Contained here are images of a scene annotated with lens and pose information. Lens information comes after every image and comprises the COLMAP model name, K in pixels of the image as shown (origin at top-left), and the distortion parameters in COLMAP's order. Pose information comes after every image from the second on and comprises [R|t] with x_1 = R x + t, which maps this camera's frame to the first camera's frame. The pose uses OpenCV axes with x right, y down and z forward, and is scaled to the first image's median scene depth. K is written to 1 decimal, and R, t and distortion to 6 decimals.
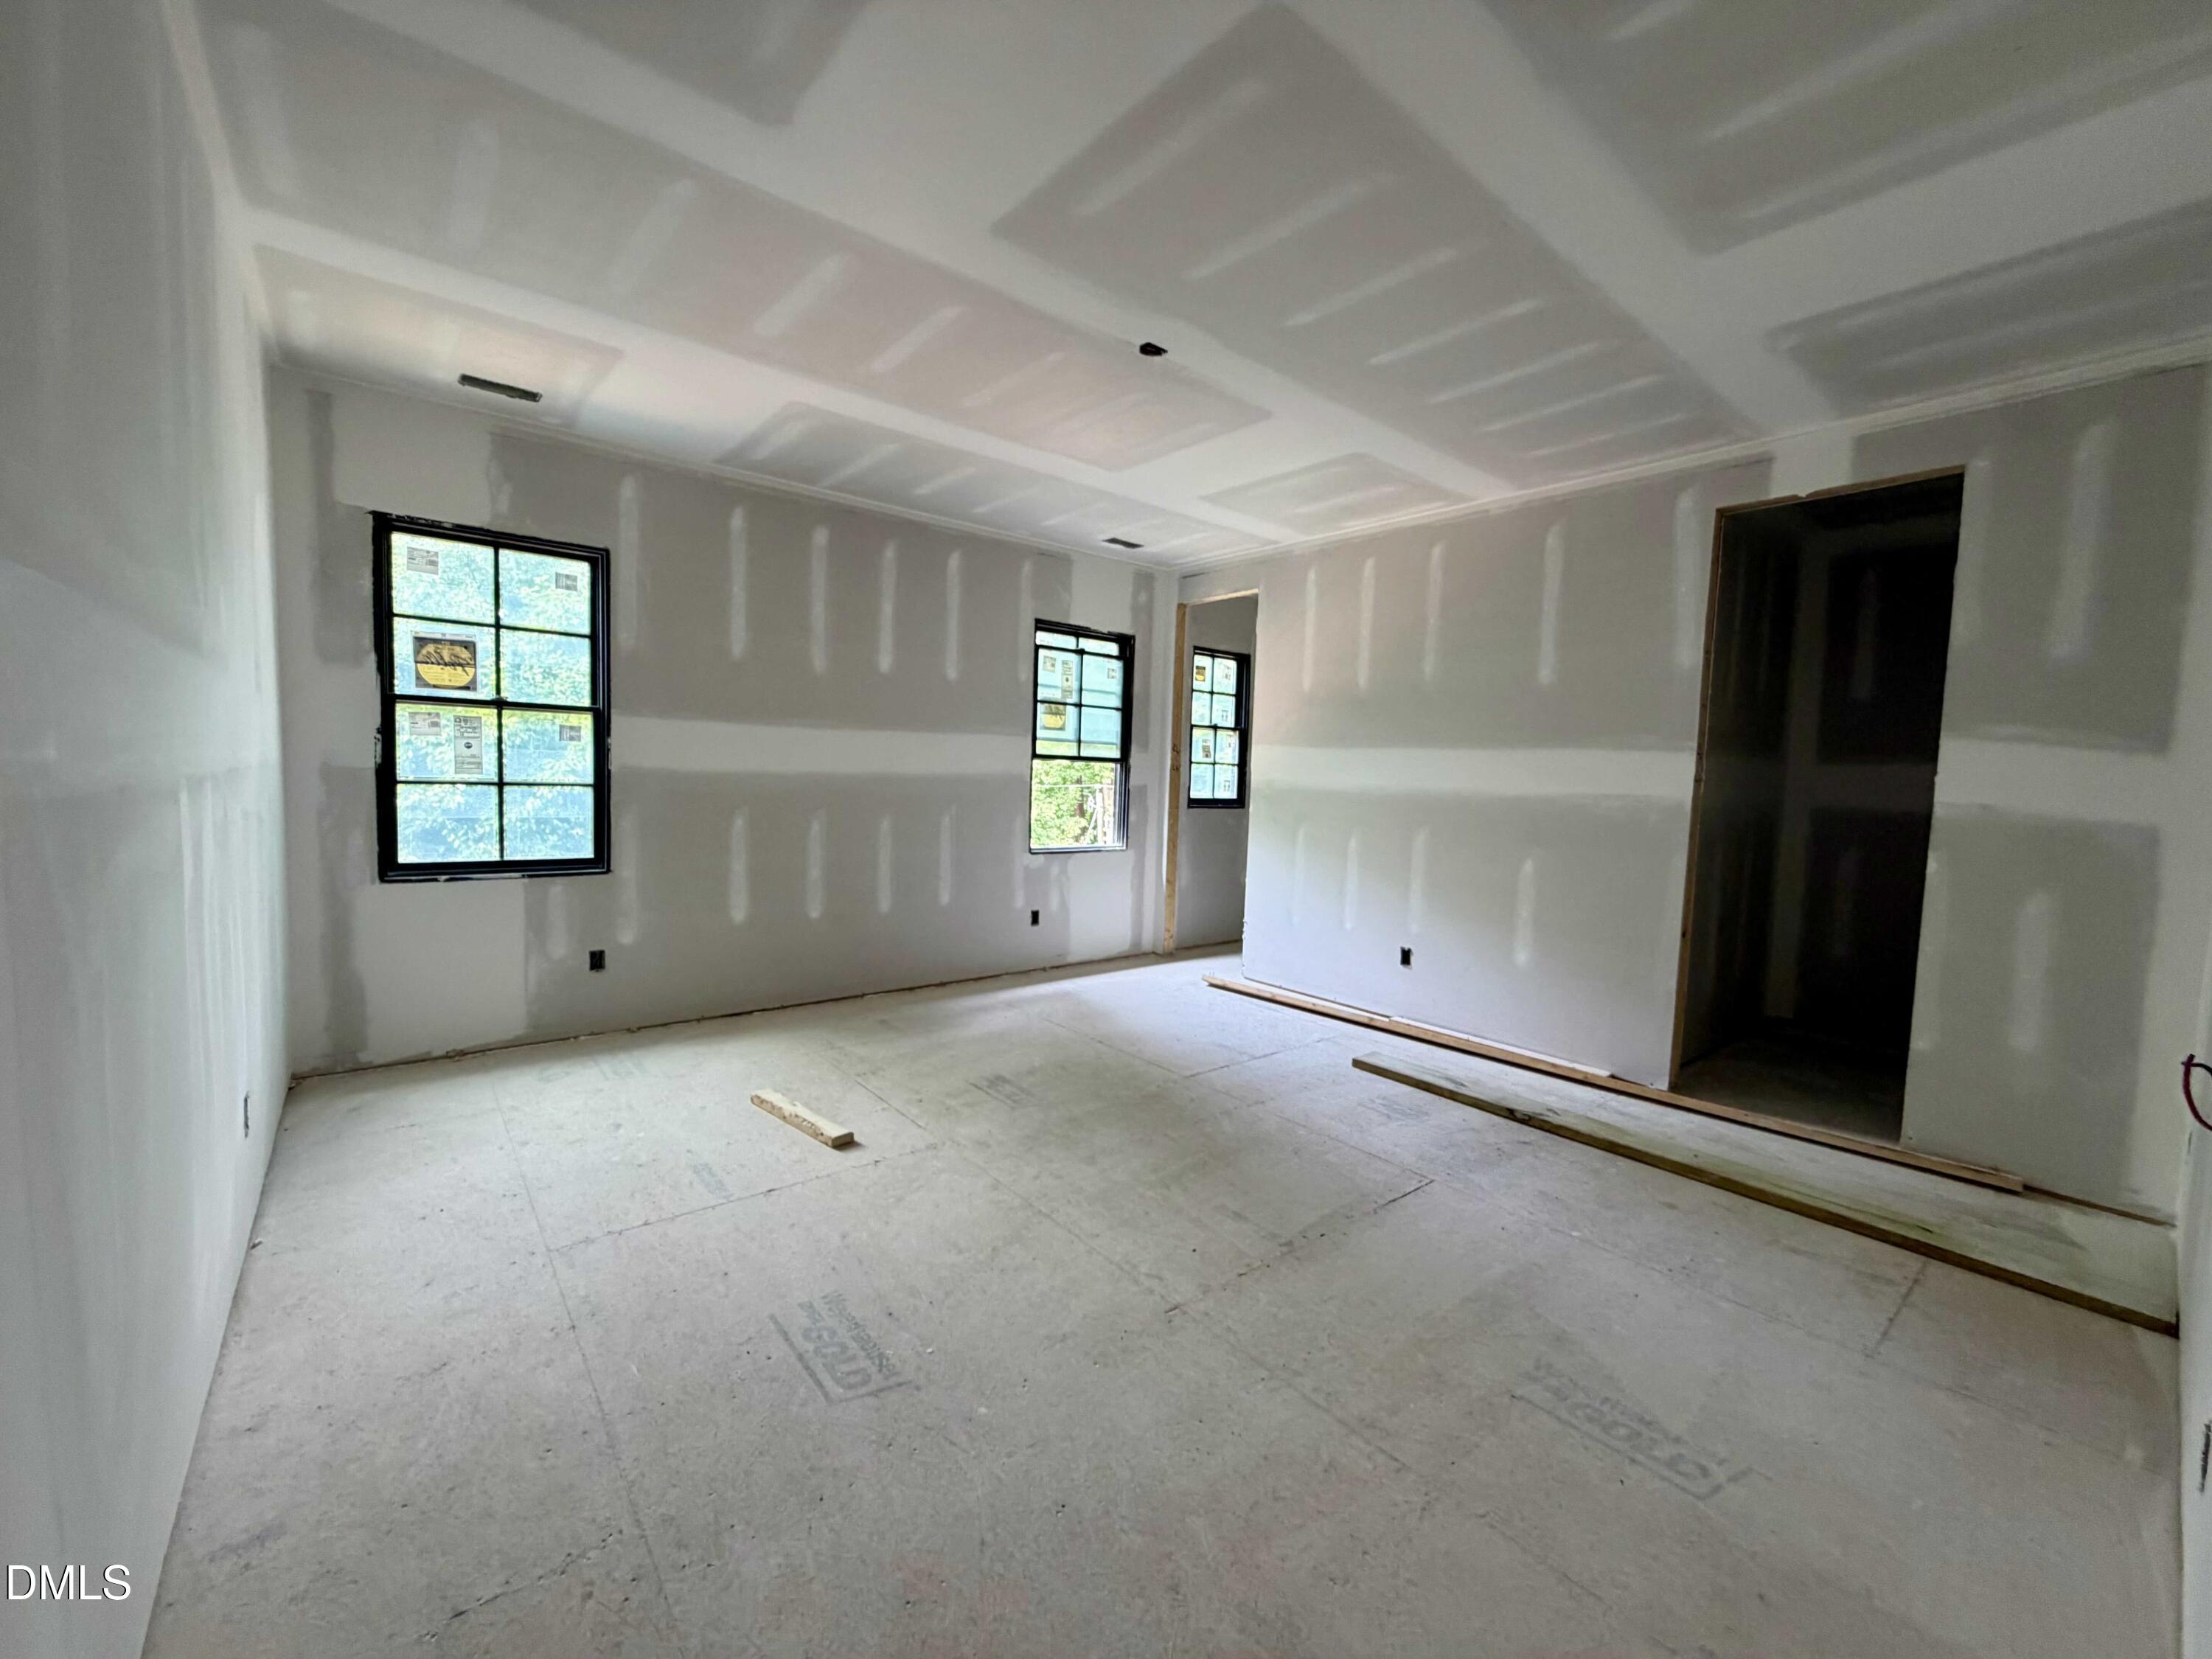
lens RADIAL K [[897.6, 0, 1096.7], [0, 897.6, 826.9], [0, 0, 1]] dist [0.007335, -0.000287]
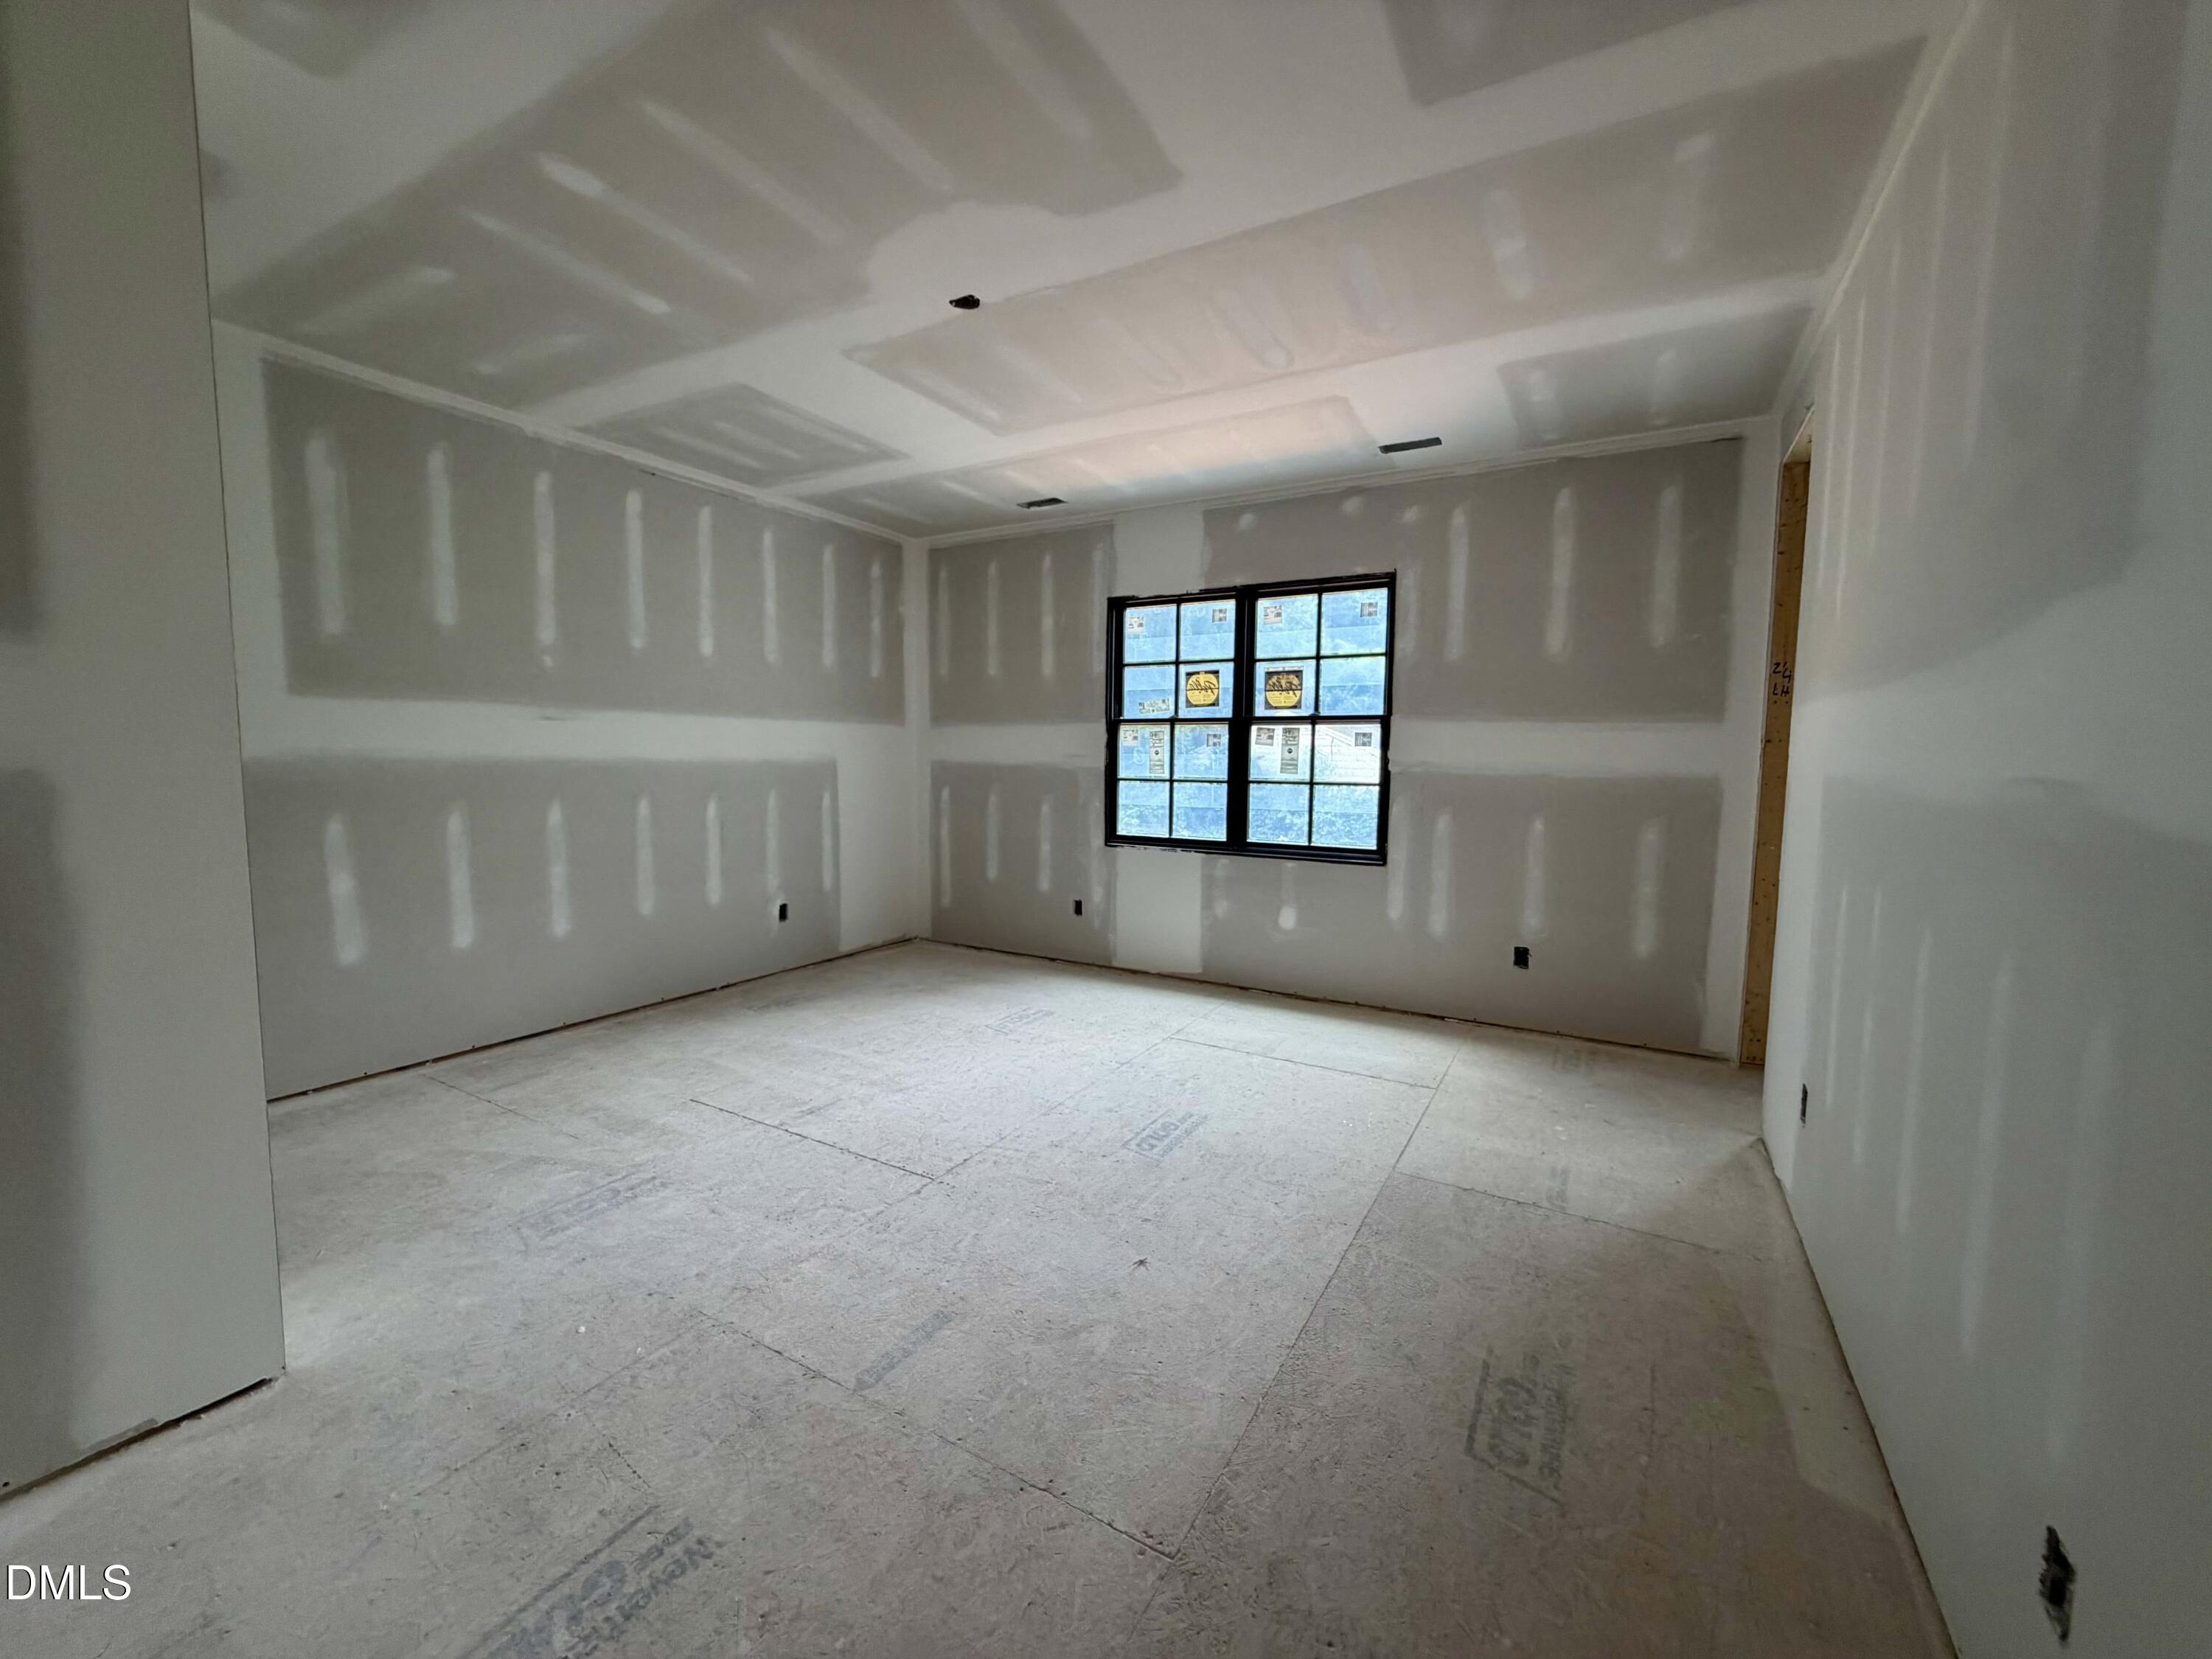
lens RADIAL K [[884.0, 0, 1100.6], [0, 884.0, 832.1], [0, 0, 1]] dist [0.000765, 0.000283]
pose [[0.395075, 0.055612, -0.916964, 0.336130], [-0.058381, 0.997668, 0.035353, -0.007068], [0.916792, 0.039566, 0.397400, 0.257999]]
